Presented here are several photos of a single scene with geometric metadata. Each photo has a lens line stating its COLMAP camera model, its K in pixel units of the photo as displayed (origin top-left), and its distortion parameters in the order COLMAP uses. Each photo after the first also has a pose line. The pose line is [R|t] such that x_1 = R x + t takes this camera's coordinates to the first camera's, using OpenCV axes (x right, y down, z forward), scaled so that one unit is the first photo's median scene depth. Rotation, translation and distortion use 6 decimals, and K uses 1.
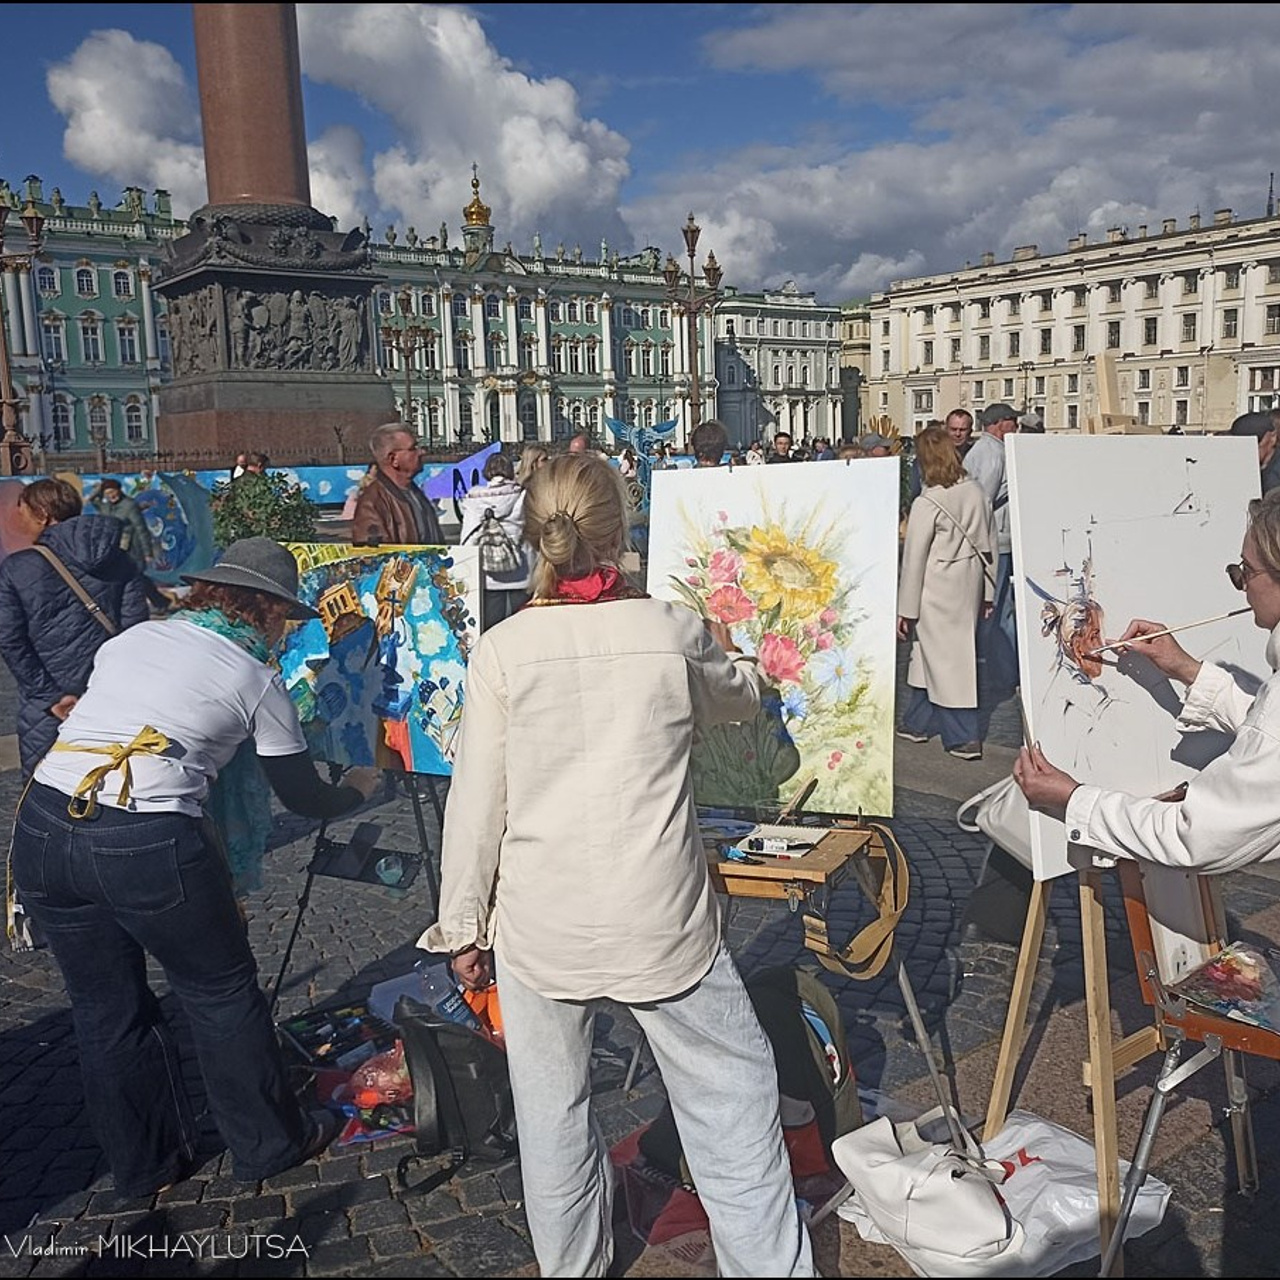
lens RADIAL K [[1268.7, 0, 664.2], [0, 1268.7, 625.0], [0, 0, 1]] dist [0.021166, 0.000000]
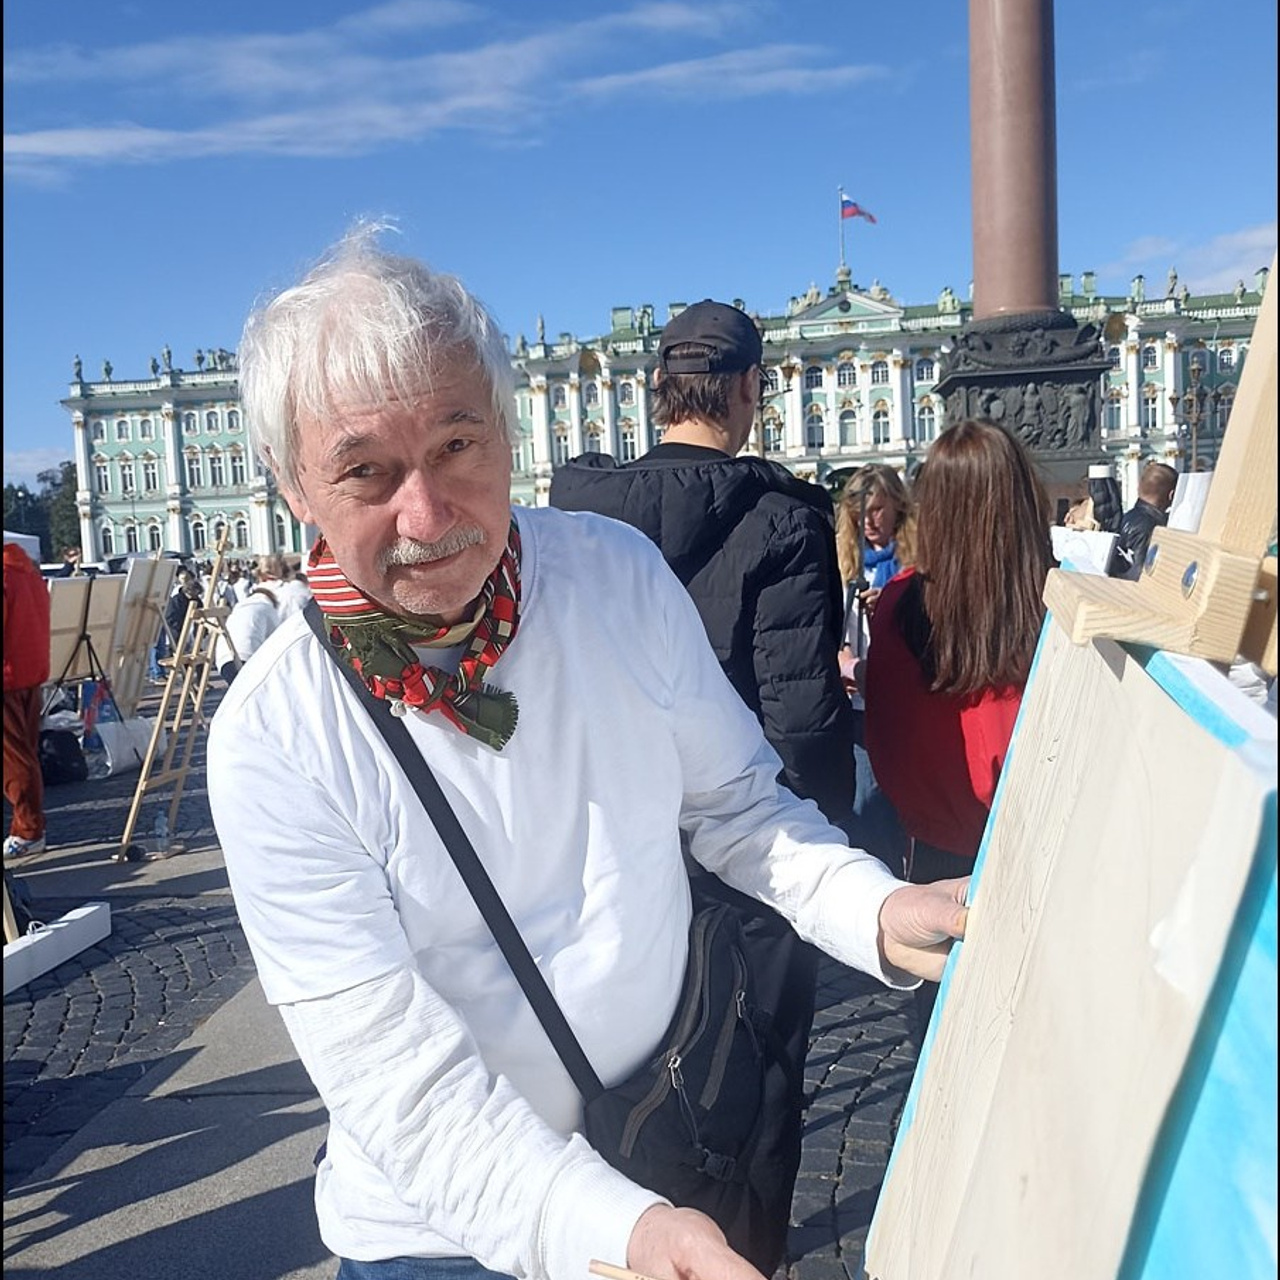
lens RADIAL K [[1268.7, 0, 630.3], [0, 1268.7, 656.3], [0, 0, 1]] dist [0.021166, 0.000000]
pose [[0.727421, 0.049329, -0.684416, 0.068919], [-0.064609, 0.997905, 0.003254, 0.002134], [0.683143, 0.041852, 0.729084, -0.026043]]
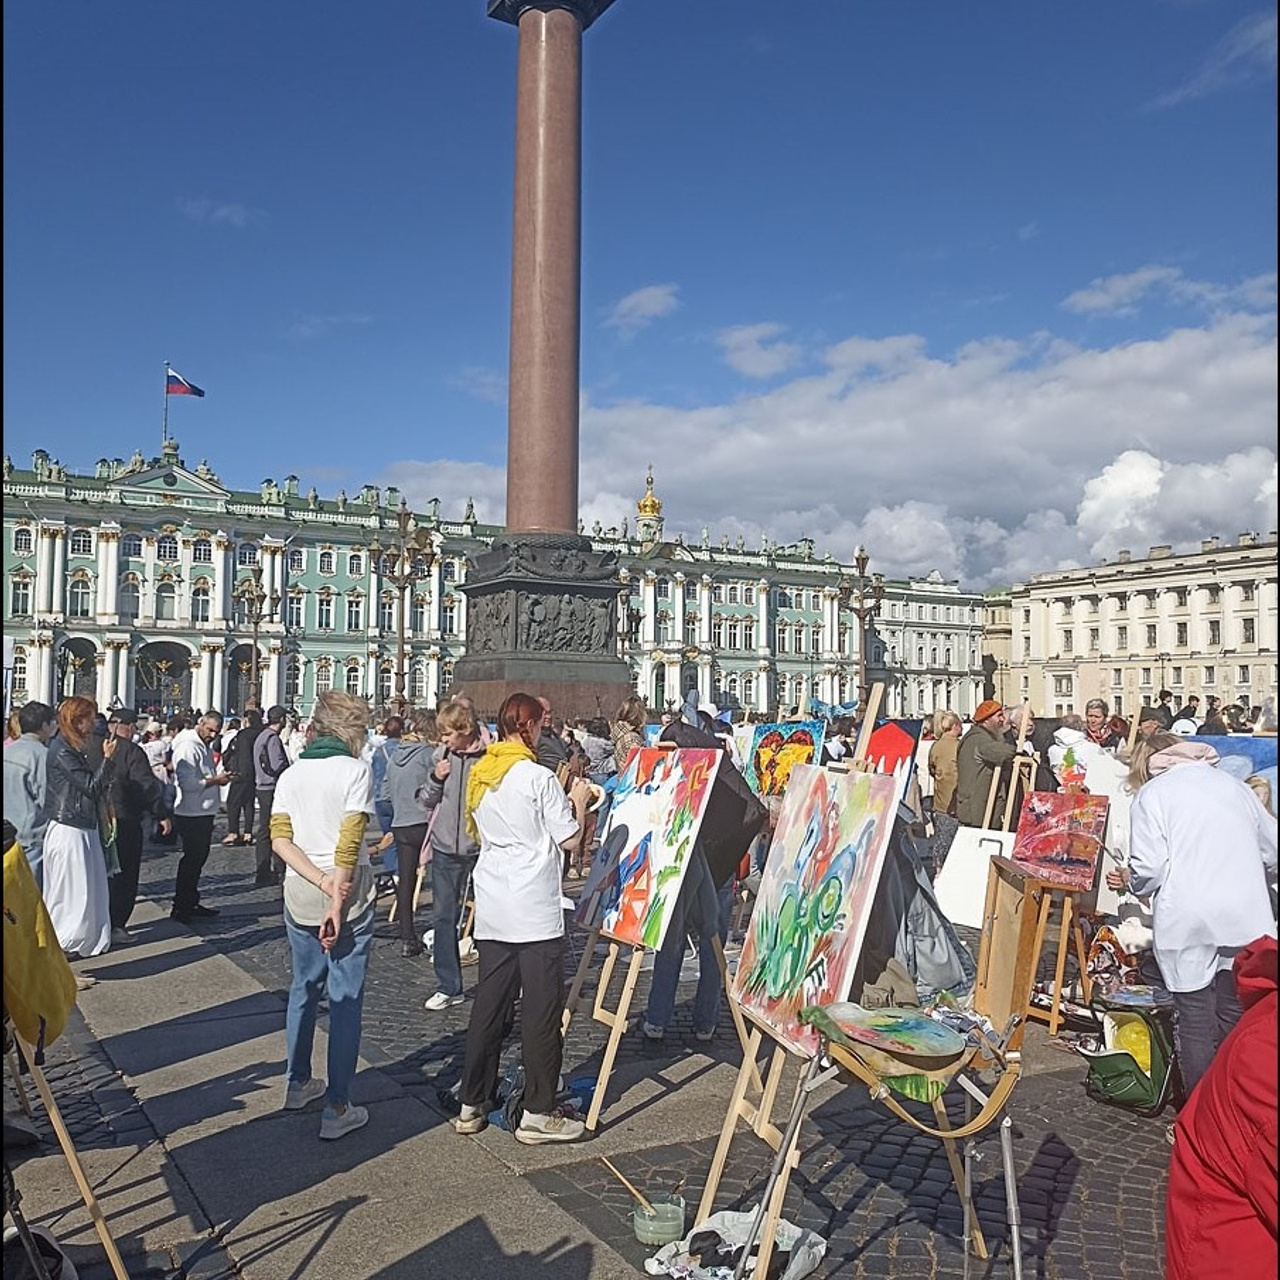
lens RADIAL K [[1268.7, 0, 648.4], [0, 1268.7, 652.0], [0, 0, 1]] dist [0.021166, 0.000000]
pose [[0.991933, 0.031444, -0.122800, -0.009012], [-0.054043, 0.981196, -0.185294, 0.011514], [0.114665, 0.190436, 0.974980, -0.079224]]
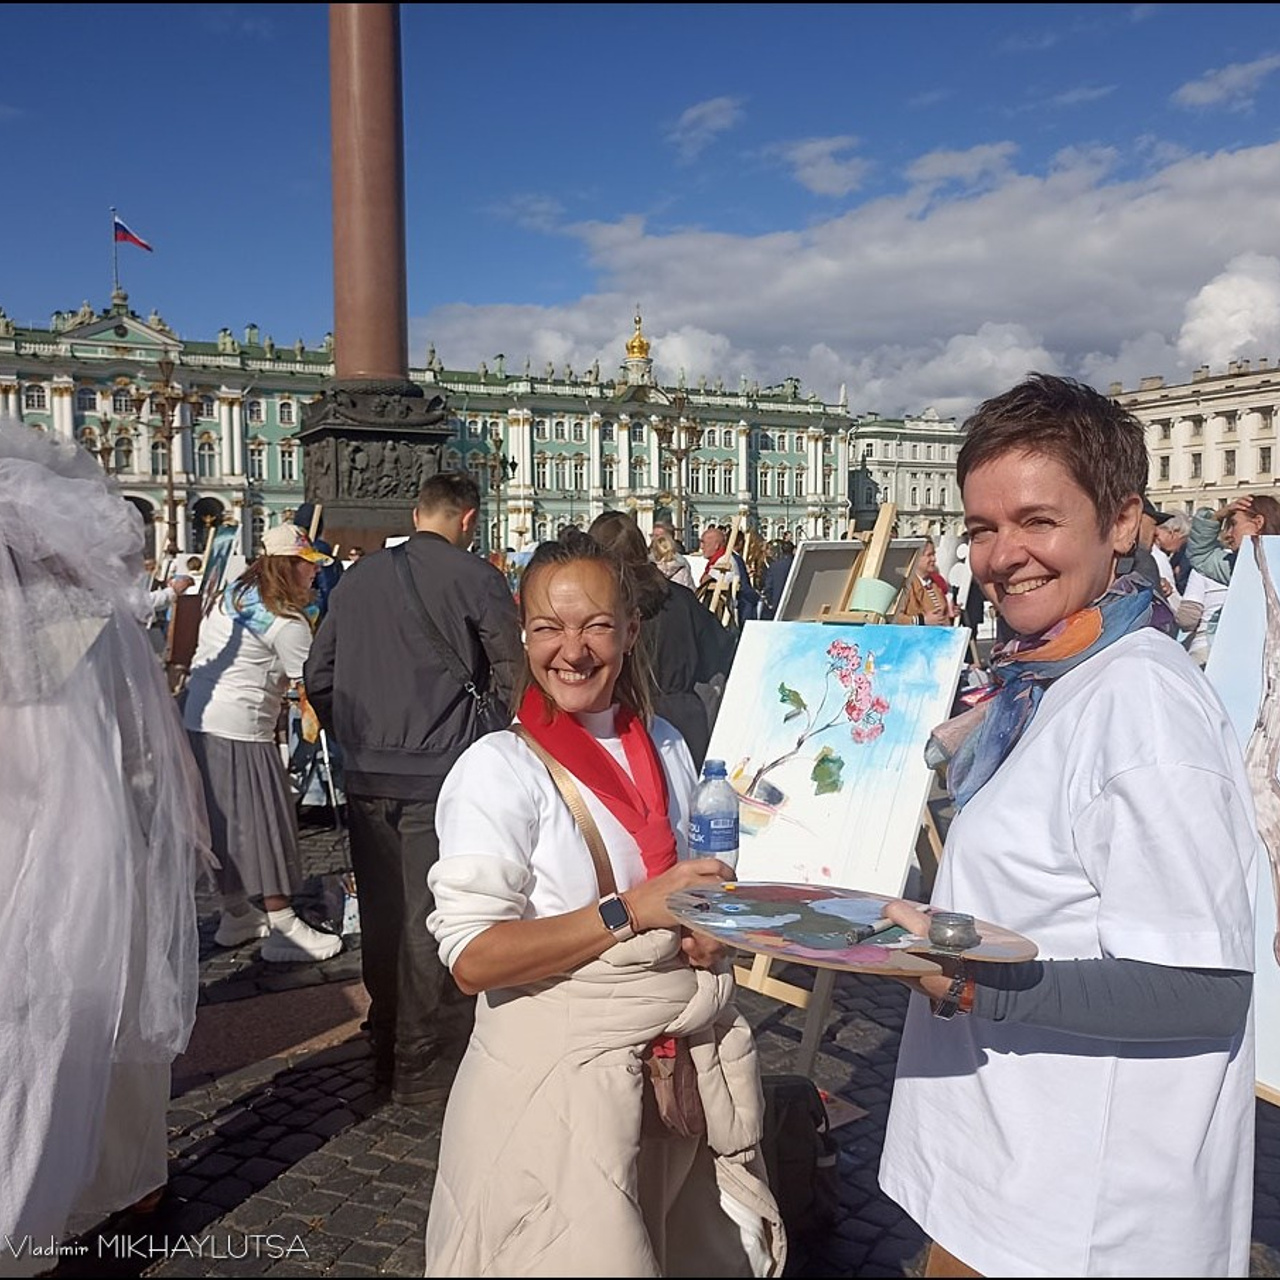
lens RADIAL K [[1268.7, 0, 647.1], [0, 1268.7, 653.4], [0, 0, 1]] dist [0.021166, 0.000000]
pose [[0.987180, 0.031981, -0.156373, 0.052722], [-0.042285, 0.997116, -0.063018, 0.009255], [0.153907, 0.068823, 0.985686, -0.071635]]
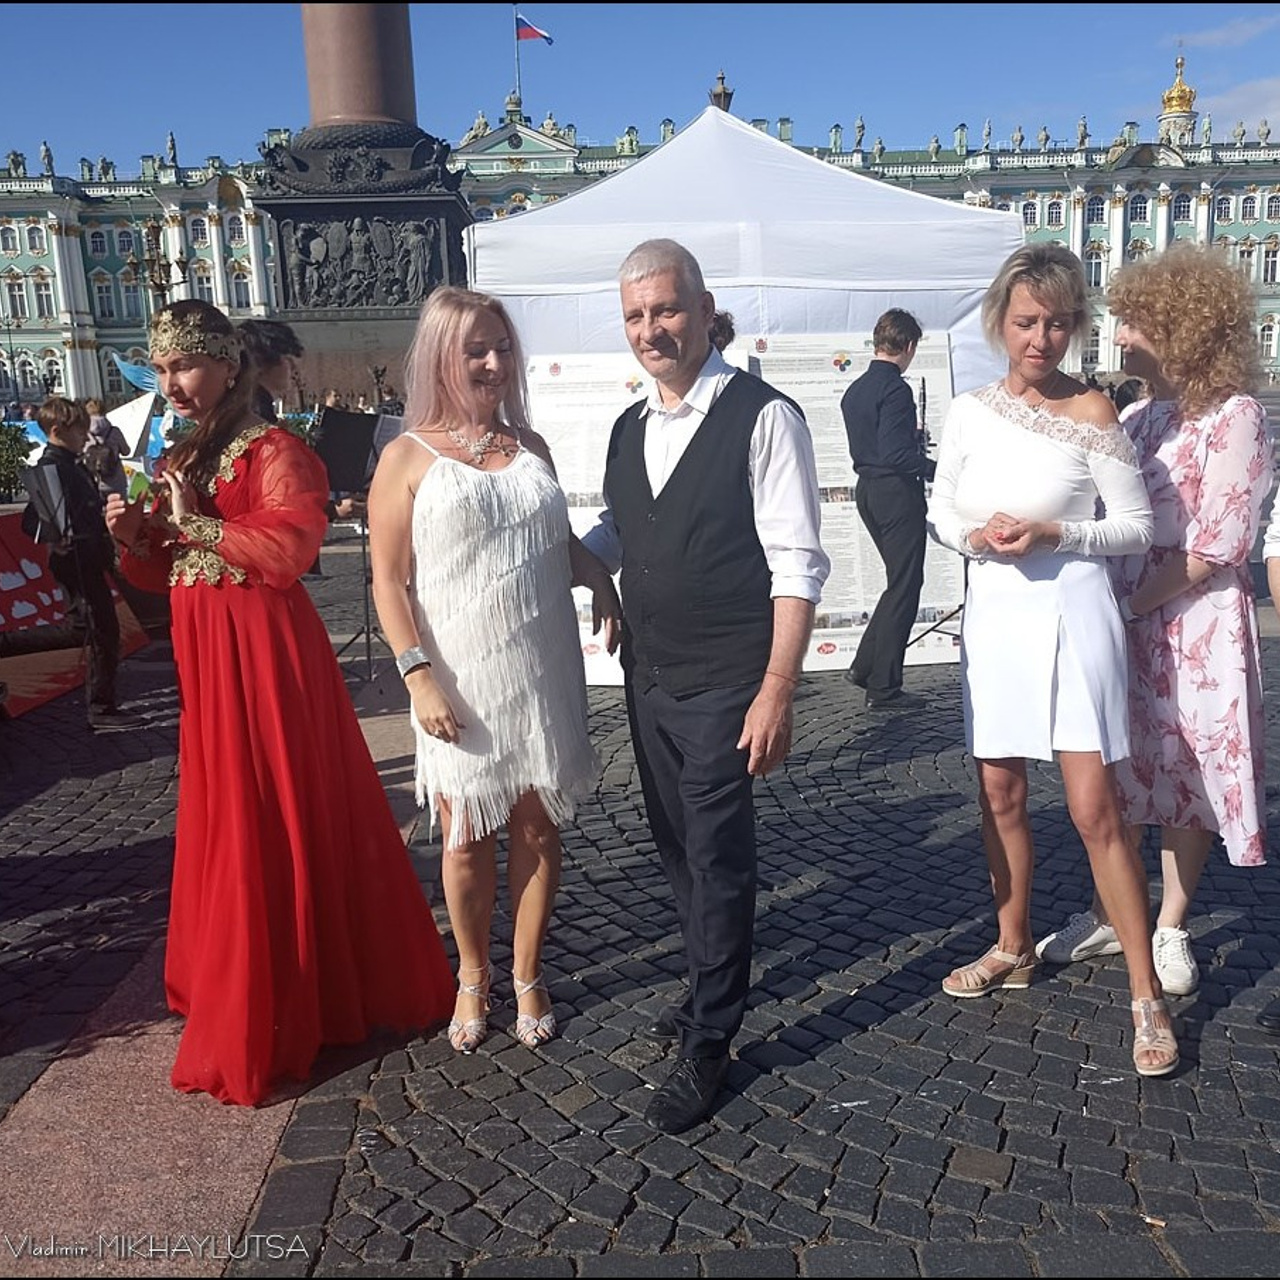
lens RADIAL K [[1268.7, 0, 640.8], [0, 1268.7, 655.7], [0, 0, 1]] dist [0.021166, 0.000000]
pose [[0.816742, 0.118579, -0.564687, 0.115668], [-0.073572, 0.992069, 0.101912, -0.015561], [0.572293, -0.041691, 0.818989, 0.093801]]
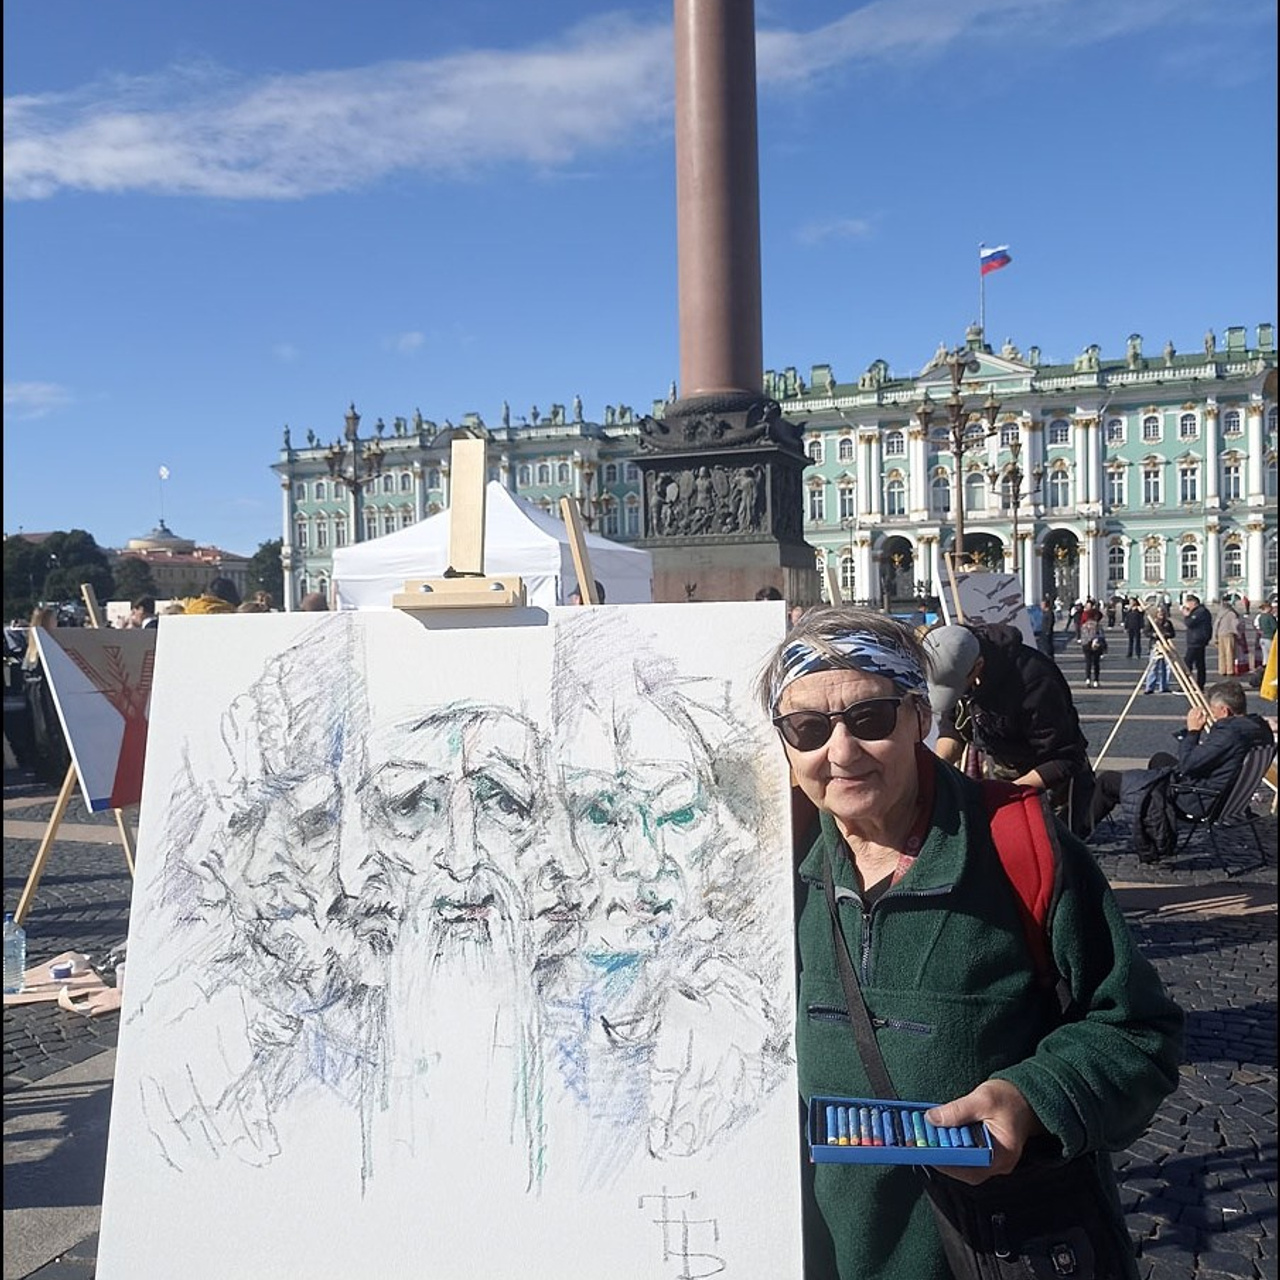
lens RADIAL K [[1268.7, 0, 624.9], [0, 1268.7, 652.9], [0, 0, 1]] dist [0.021166, 0.000000]
pose [[0.520044, 0.042630, -0.853075, 0.176913], [-0.110364, 0.993735, -0.017619, -0.017943], [0.846980, 0.103311, 0.521490, 0.095314]]
